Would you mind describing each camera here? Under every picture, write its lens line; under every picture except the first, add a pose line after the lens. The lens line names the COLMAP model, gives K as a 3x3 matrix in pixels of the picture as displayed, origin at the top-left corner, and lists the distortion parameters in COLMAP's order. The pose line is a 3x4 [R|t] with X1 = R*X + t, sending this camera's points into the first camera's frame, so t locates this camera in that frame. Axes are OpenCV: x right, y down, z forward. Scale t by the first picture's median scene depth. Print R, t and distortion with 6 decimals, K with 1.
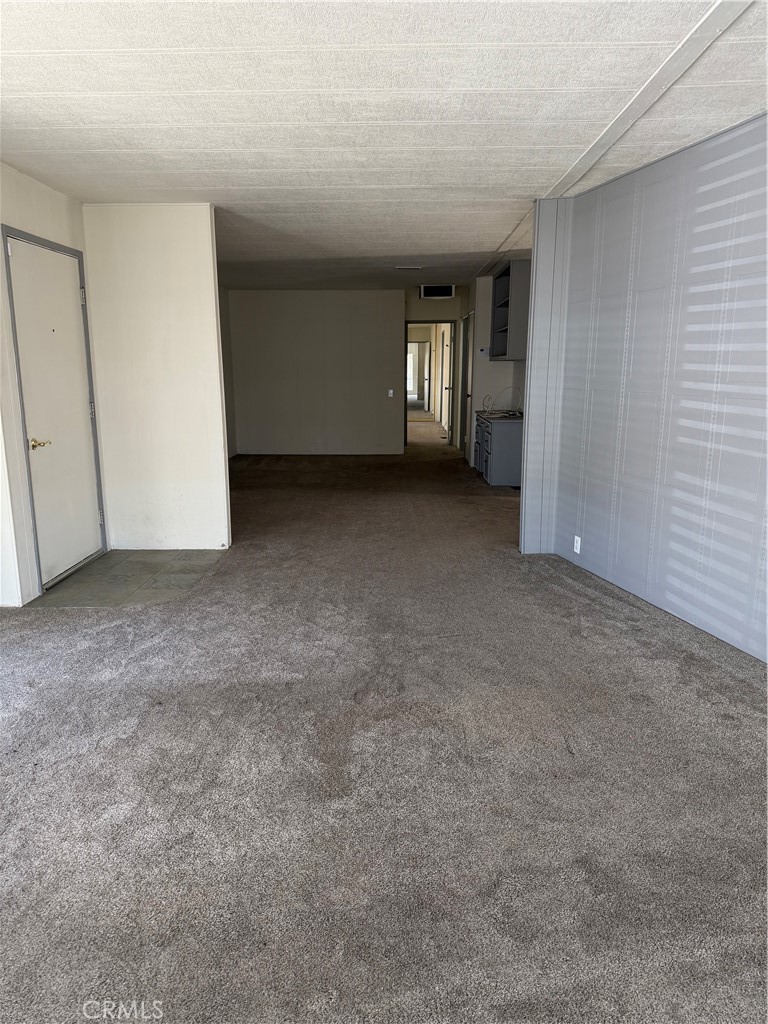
lens RADIAL K [[721.5, 0, 383.6], [0, 721.5, 516.2], [0, 0, 1]] dist [0.063623, -0.085522]
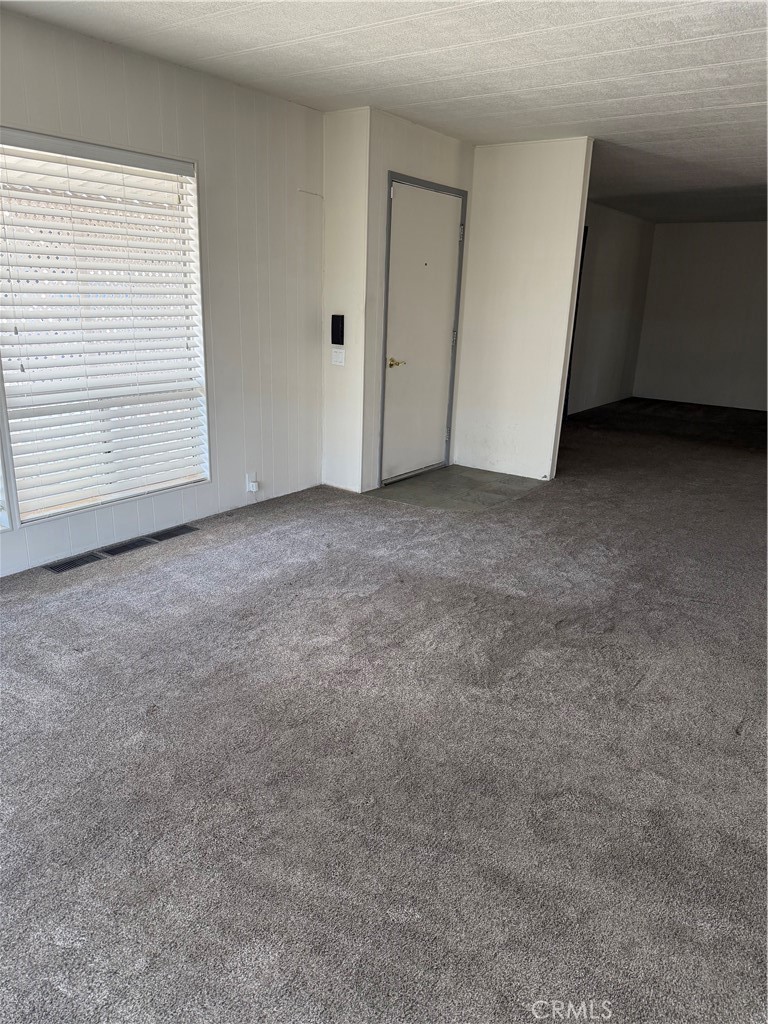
lens RADIAL K [[733.9, 0, 387.3], [0, 733.9, 507.0], [0, 0, 1]] dist [0.115924, -0.155473]
pose [[0.824678, 0.191024, -0.532368, 0.241848], [-0.159235, 0.981583, 0.105545, 0.010393], [0.542724, -0.002269, 0.839908, -0.024603]]
